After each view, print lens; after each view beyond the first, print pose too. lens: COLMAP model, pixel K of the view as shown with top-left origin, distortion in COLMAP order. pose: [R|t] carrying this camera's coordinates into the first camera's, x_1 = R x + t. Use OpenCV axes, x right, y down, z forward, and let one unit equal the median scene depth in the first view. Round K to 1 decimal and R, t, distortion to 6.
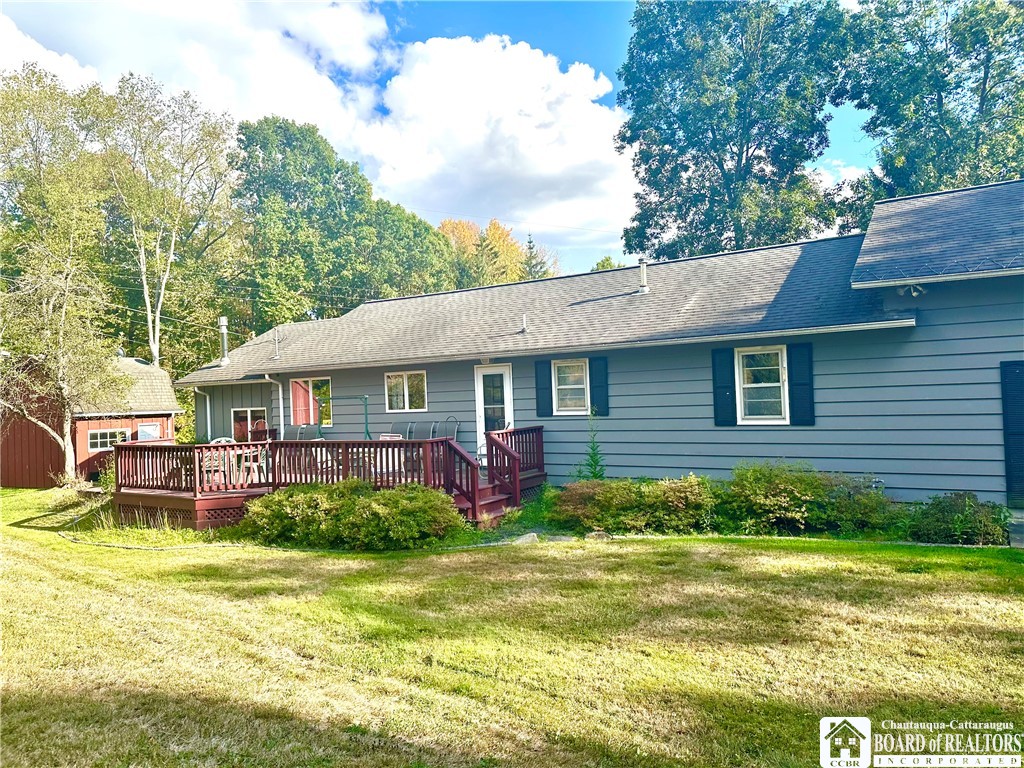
lens RADIAL K [[711.0, 0, 516.8], [0, 711.0, 393.0], [0, 0, 1]] dist [0.110523, -0.161984]
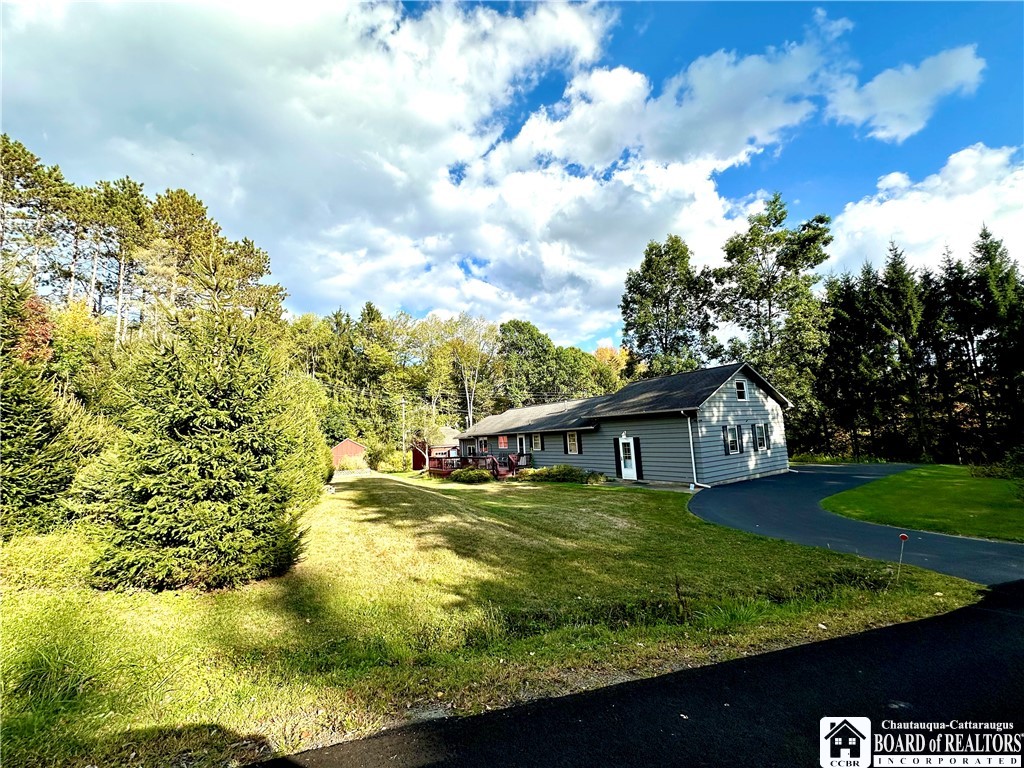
lens RADIAL K [[407.9, 0, 512.0], [0, 407.9, 384.0], [0, 0, 1]] dist [0.000151, -0.000025]
pose [[0.915320, -0.056998, -0.398674, 0.187830], [0.012131, 0.993387, -0.114173, -0.015295], [0.402545, 0.099668, 0.909958, -0.212084]]
